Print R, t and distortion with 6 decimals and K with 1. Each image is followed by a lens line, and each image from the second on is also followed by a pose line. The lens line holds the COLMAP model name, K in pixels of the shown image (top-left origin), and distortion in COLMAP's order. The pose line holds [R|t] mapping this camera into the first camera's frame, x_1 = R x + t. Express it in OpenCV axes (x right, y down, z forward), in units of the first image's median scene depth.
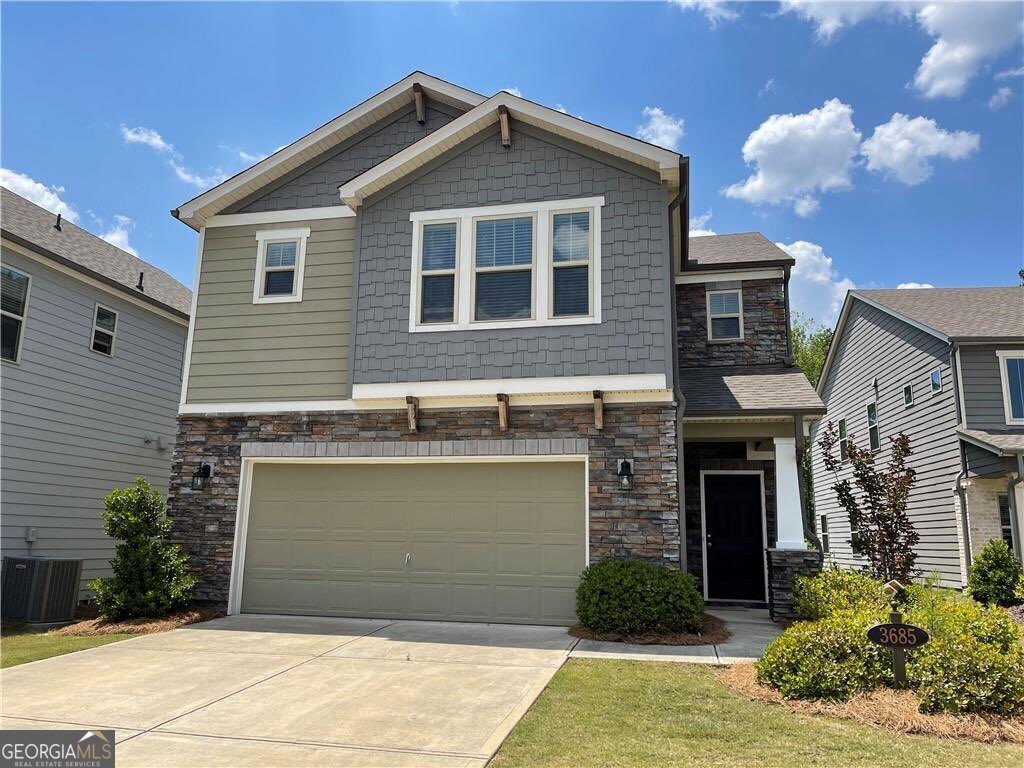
lens RADIAL K [[773.6, 0, 506.2], [0, 773.6, 383.2], [0, 0, 1]] dist [0.067103, -0.092178]
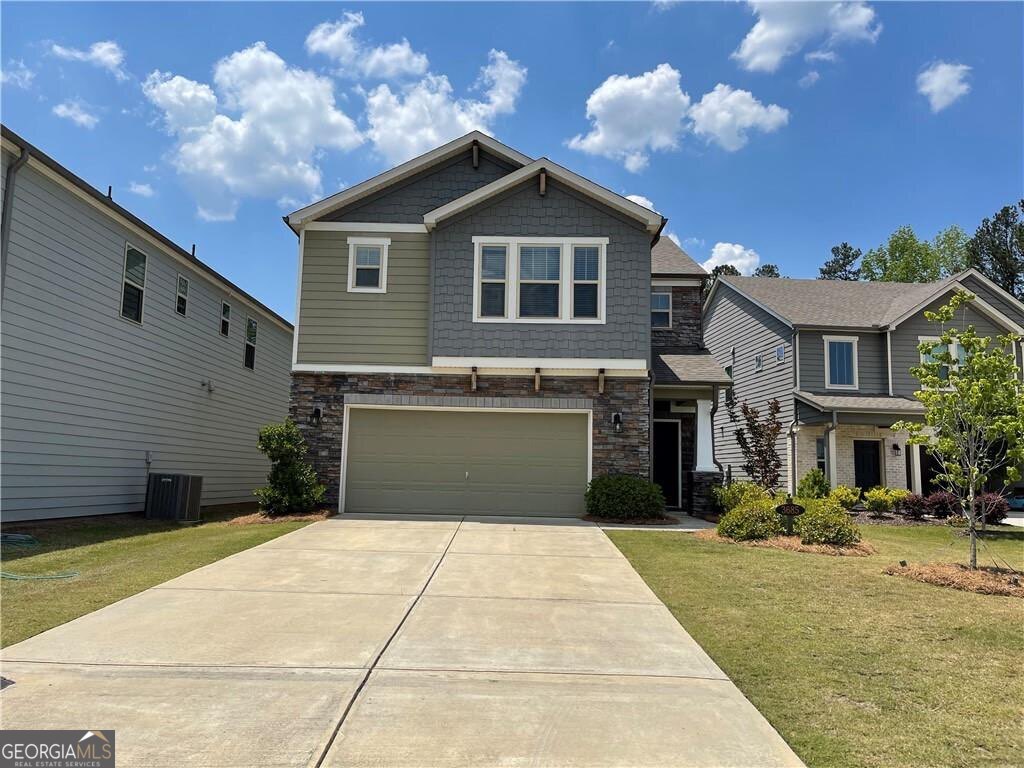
lens RADIAL K [[771.5, 0, 497.3], [0, 771.5, 391.1], [0, 0, 1]] dist [0.076836, -0.131084]
pose [[0.980768, 0.027333, 0.193253, -0.355017], [-0.045206, 0.995033, 0.088689, -0.067136], [-0.189869, -0.095720, 0.977132, -0.433215]]
